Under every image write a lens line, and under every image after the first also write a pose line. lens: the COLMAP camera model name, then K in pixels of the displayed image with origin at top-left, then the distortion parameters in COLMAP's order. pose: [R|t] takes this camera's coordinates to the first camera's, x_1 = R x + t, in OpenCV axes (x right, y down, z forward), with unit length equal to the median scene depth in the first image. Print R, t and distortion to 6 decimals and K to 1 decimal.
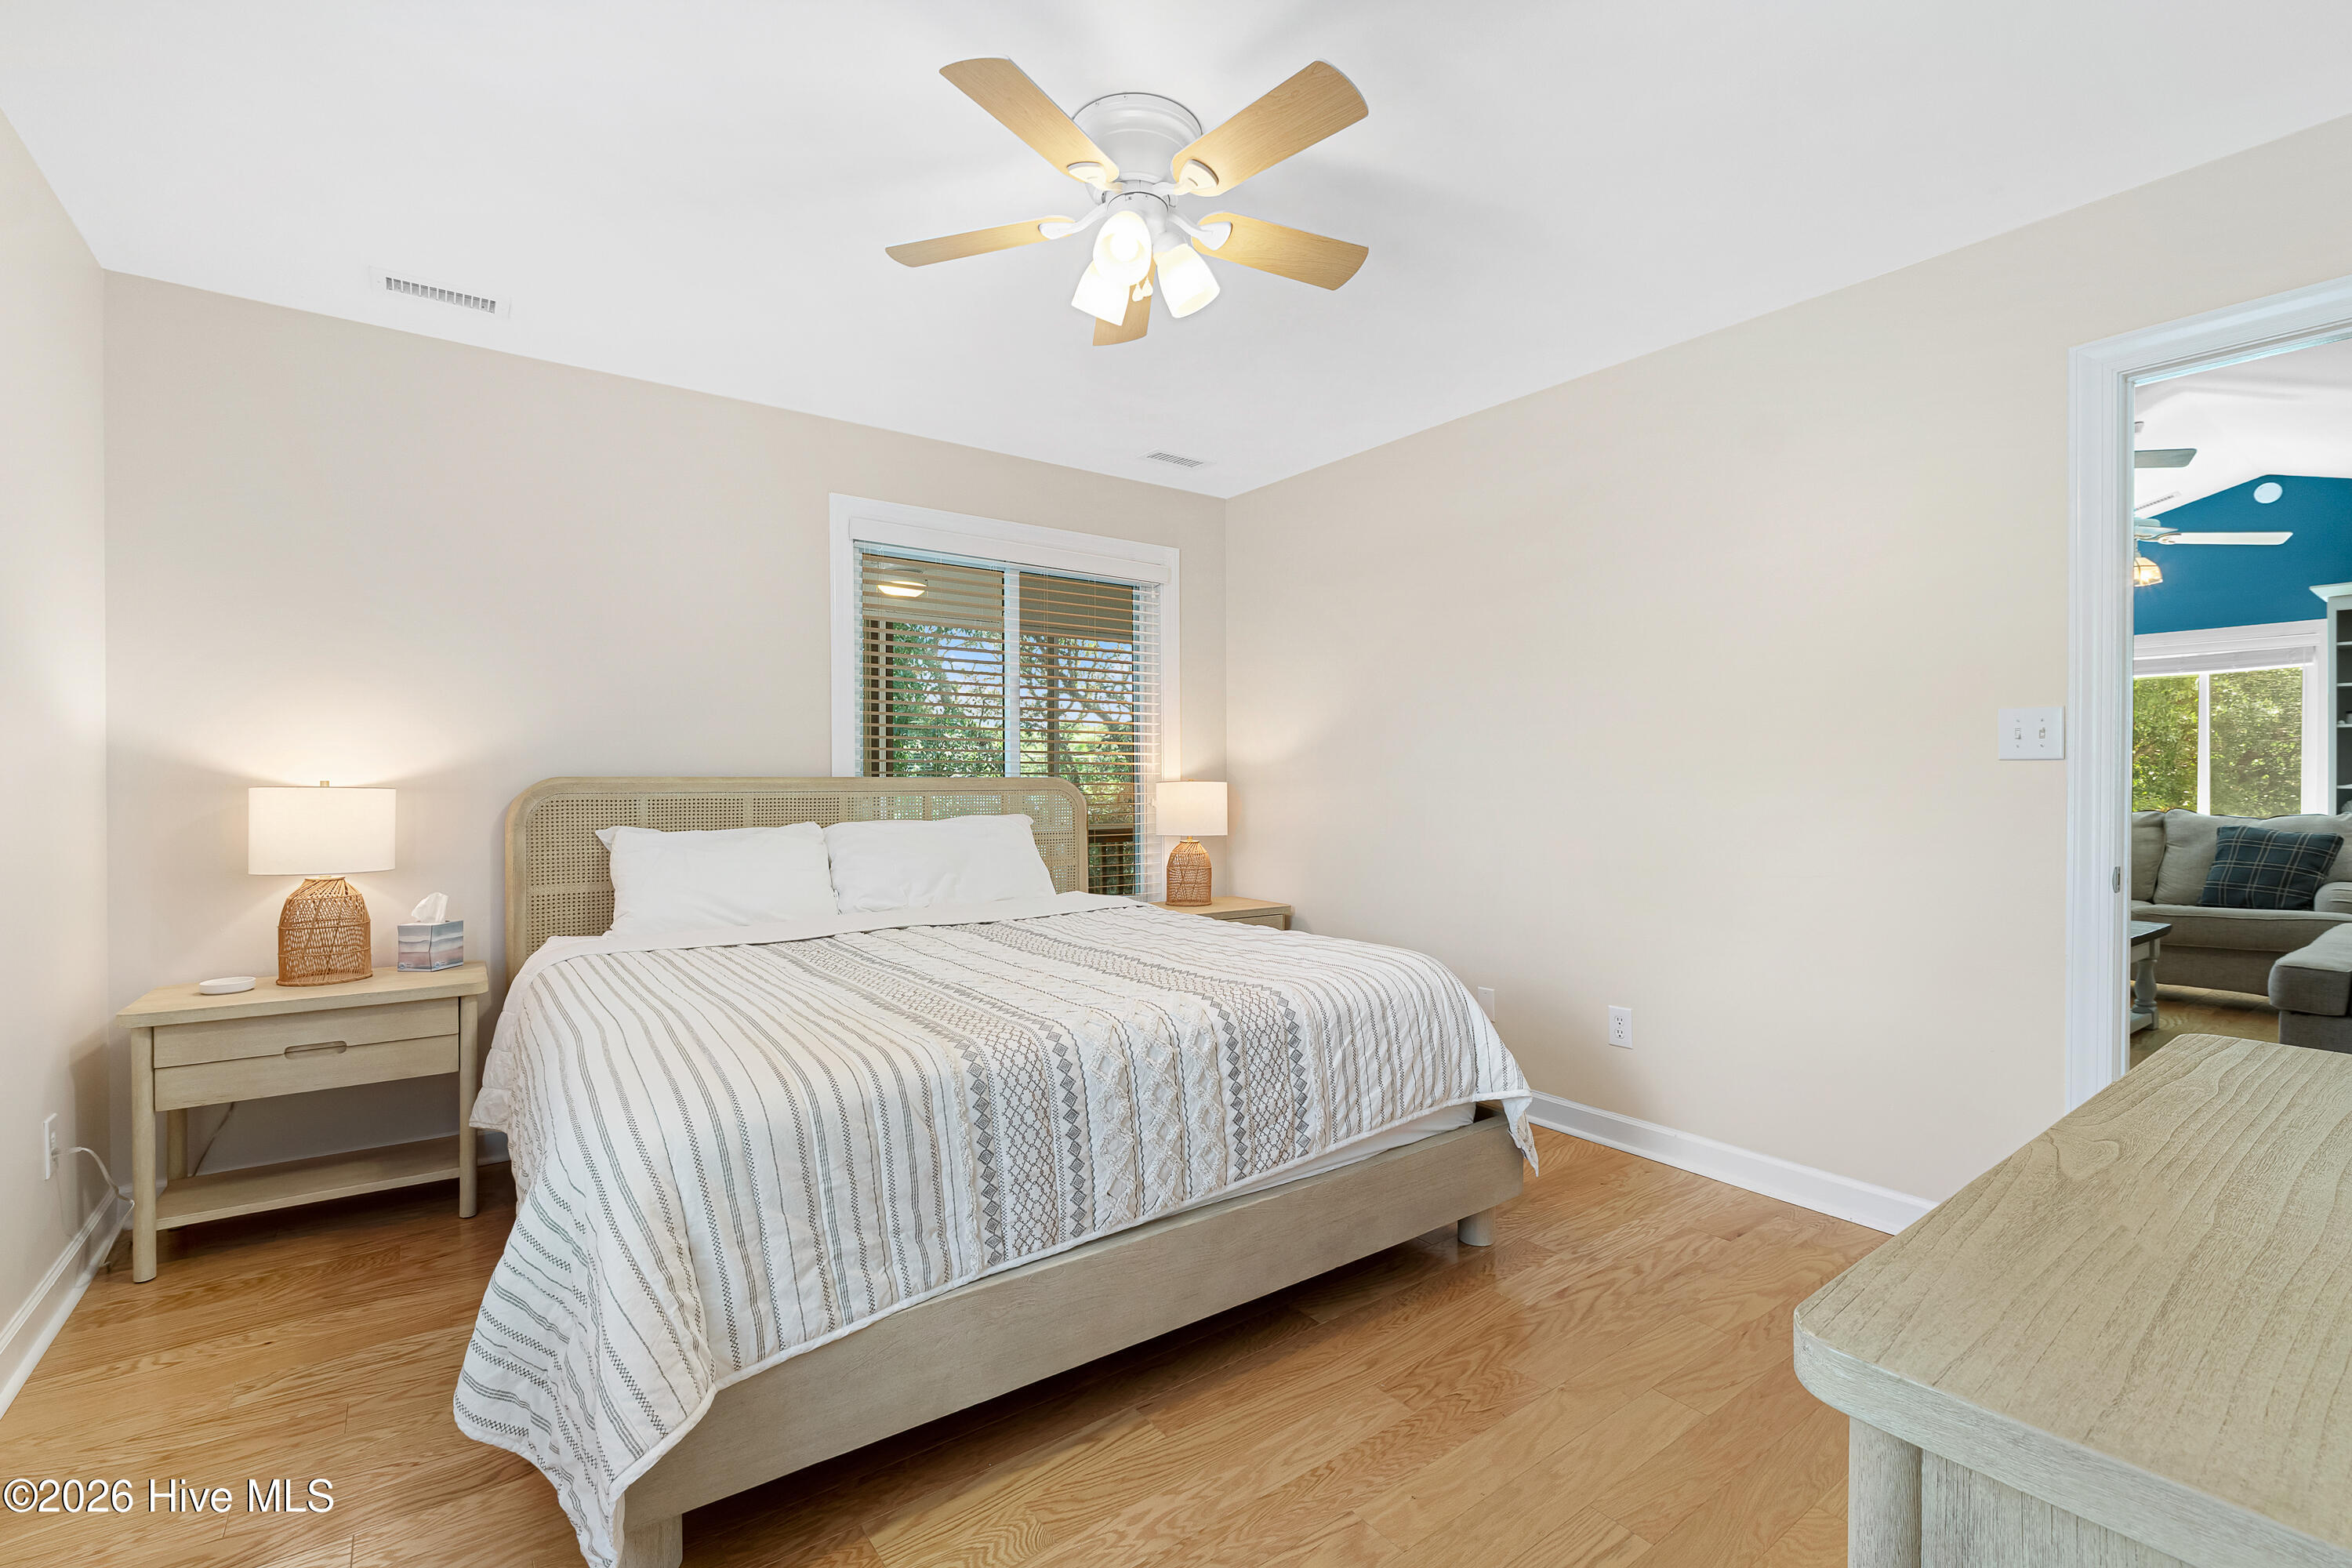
lens RADIAL K [[1014.8, 0, 1210.1], [0, 1014.8, 776.9], [0, 0, 1]] dist [-0.000041, -0.000272]
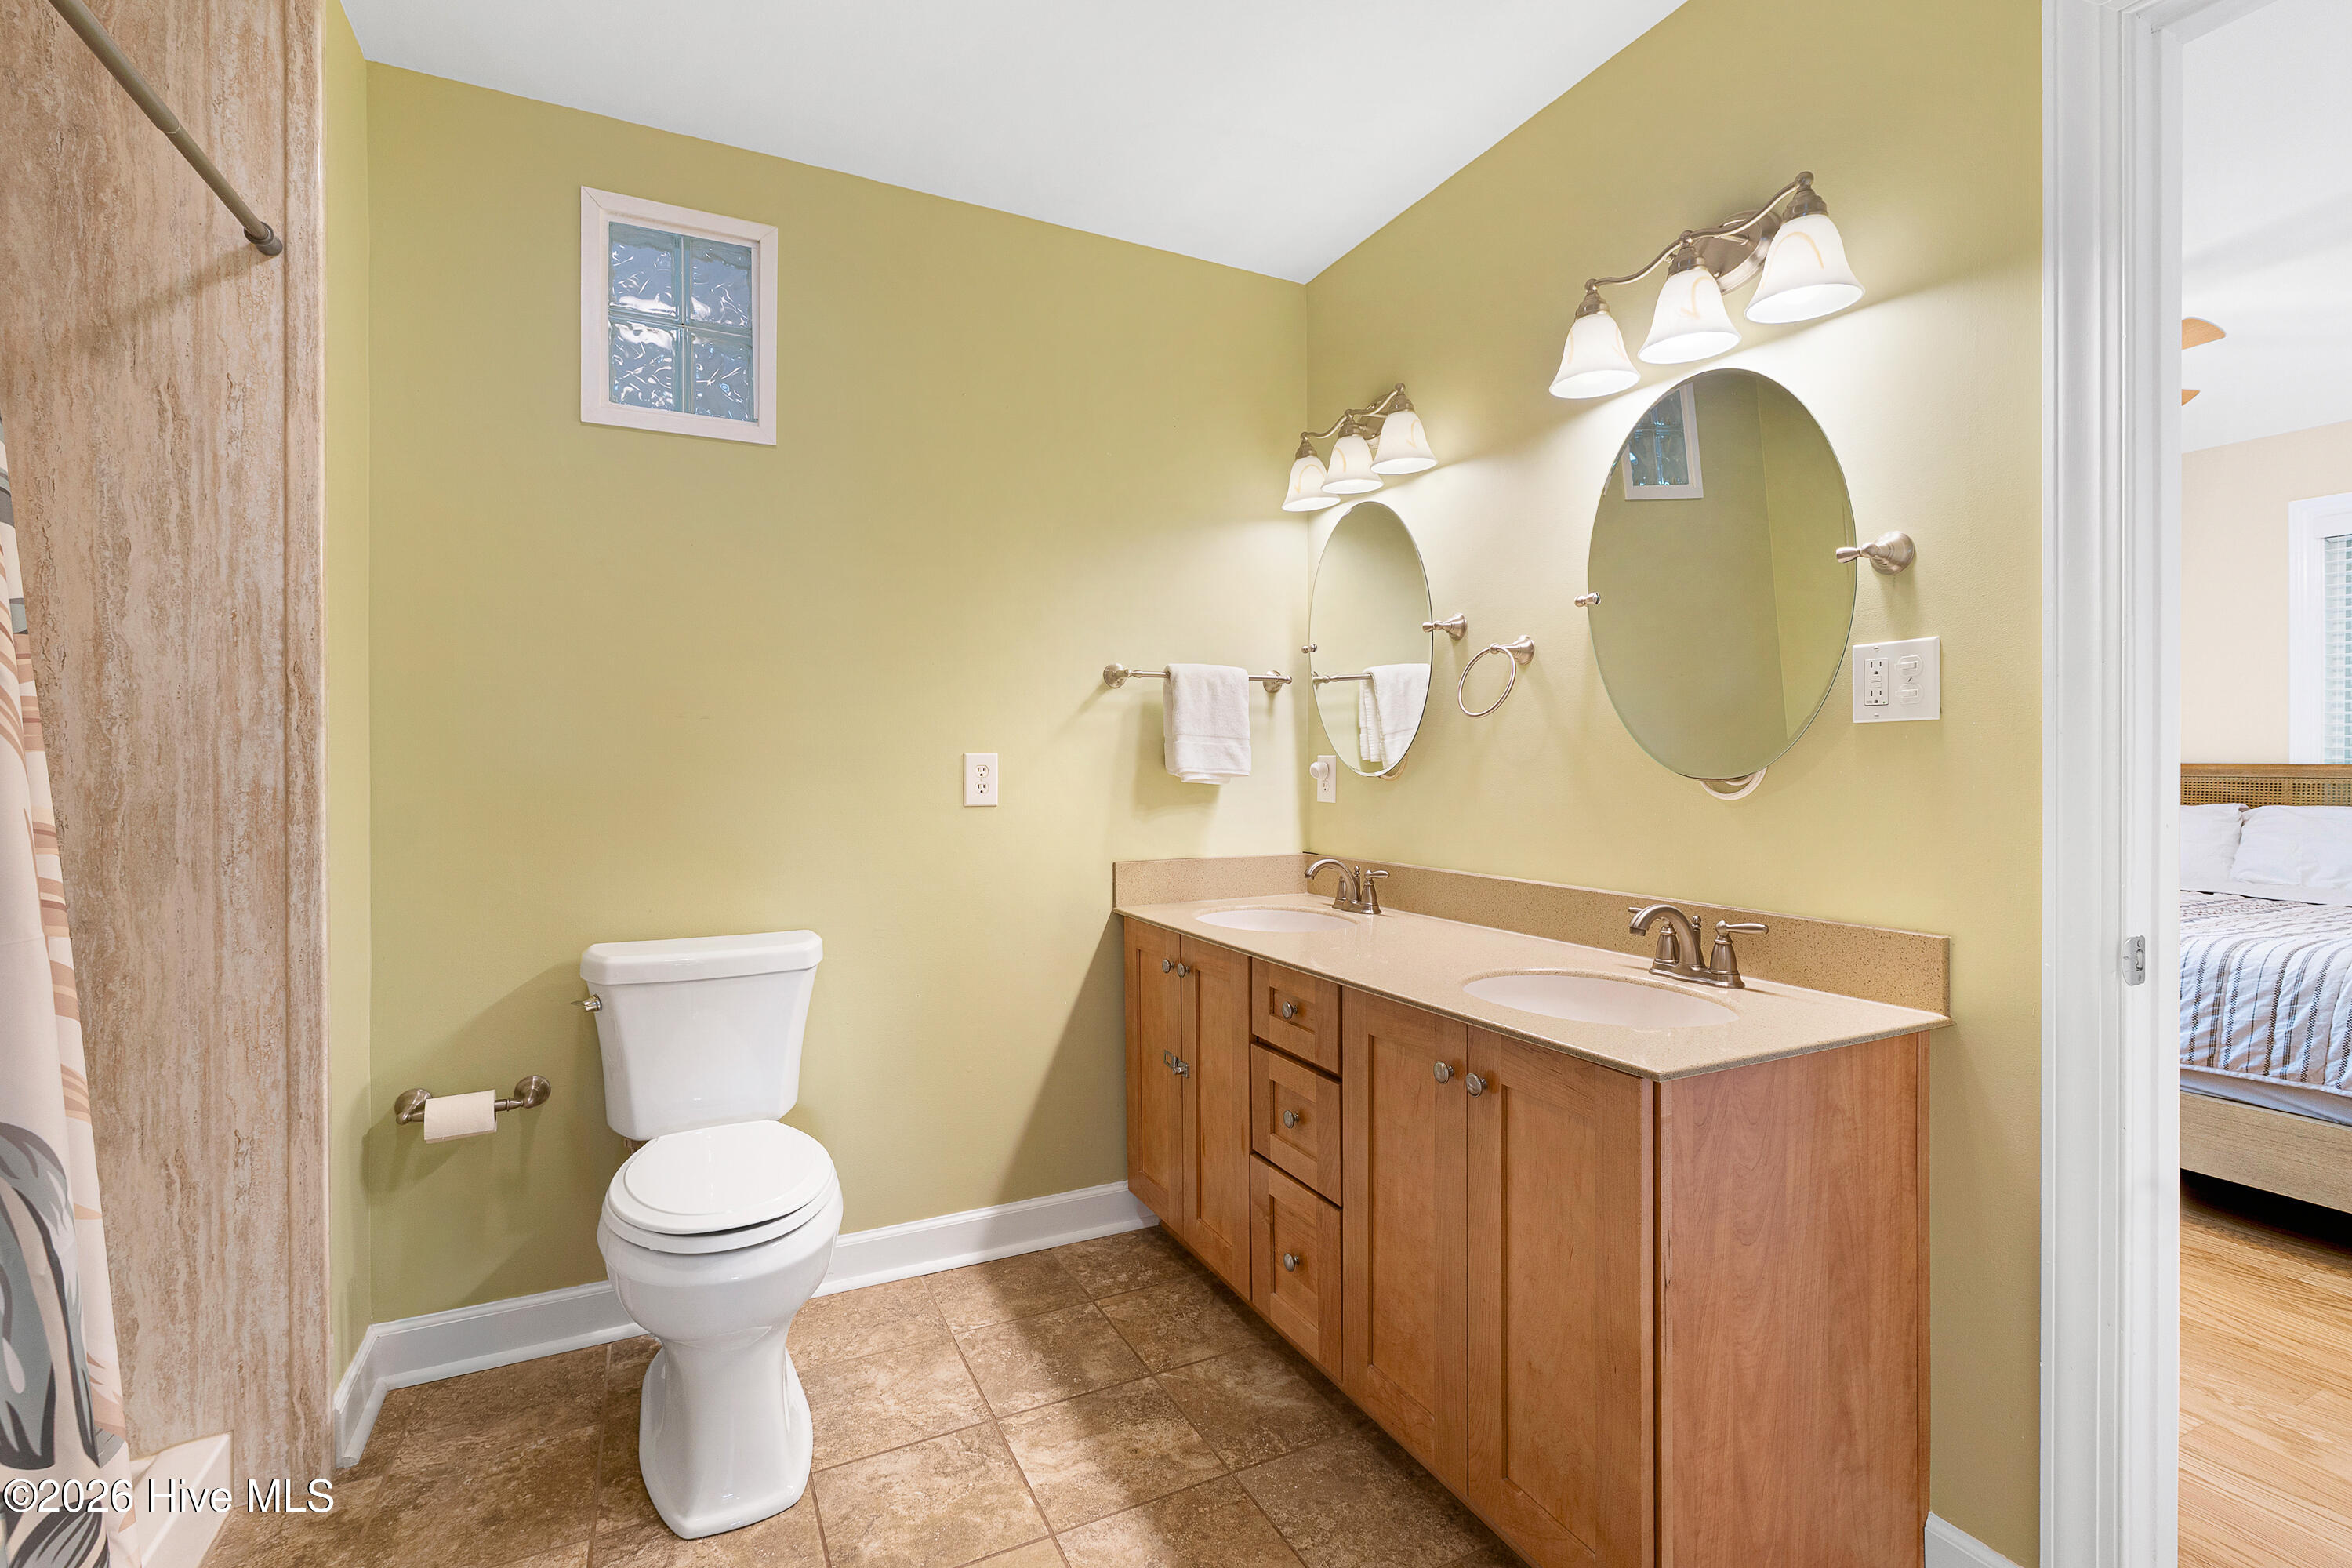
lens RADIAL K [[1061.5, 0, 1171.2], [0, 1061.5, 769.6], [0, 0, 1]] dist [-0.000207, 0.000739]
pose [[-0.193163, 0.005352, -0.981152, 1.351598], [-0.001052, 0.999983, 0.005662, -0.000108], [0.981166, 0.002126, -0.193155, 0.072846]]
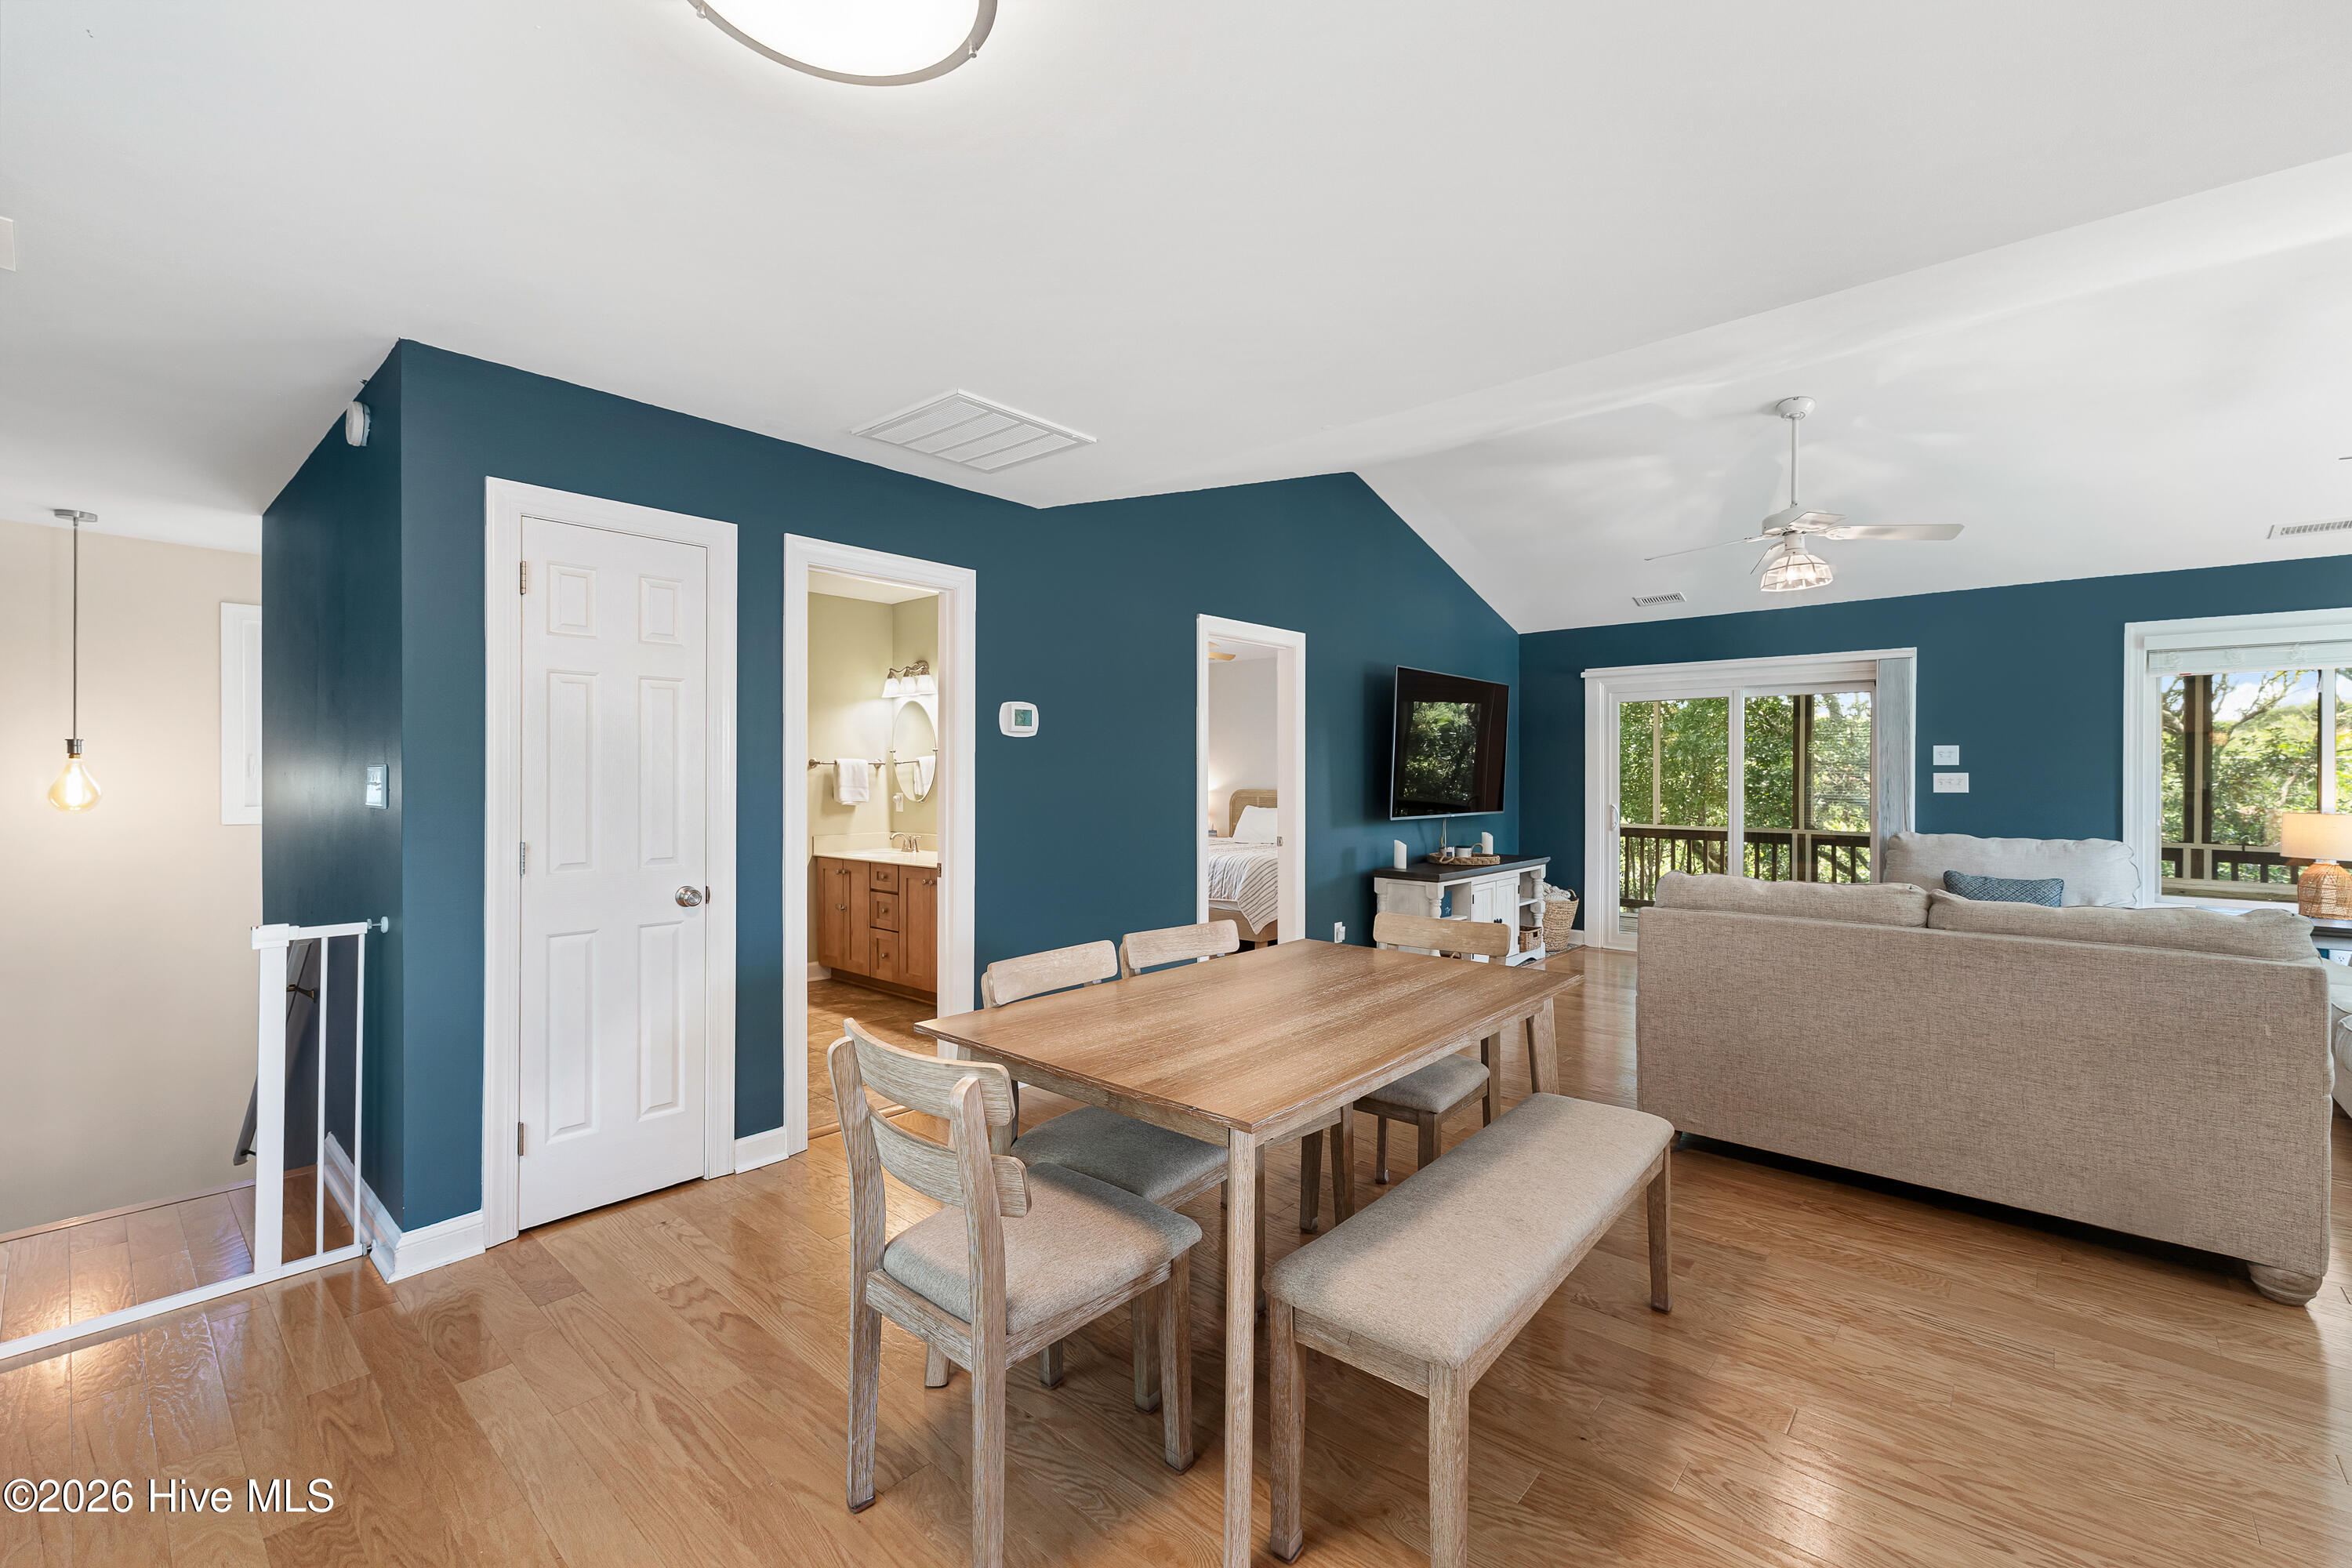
lens RADIAL K [[994.2, 0, 1186.2], [0, 994.2, 777.6], [0, 0, 1]] dist [0.000348, -0.000031]
pose [[0.200370, 0.004970, -0.979708, 2.898650], [-0.003834, 0.999983, 0.004288, -0.060992], [0.979713, 0.002897, 0.200386, 0.226779]]
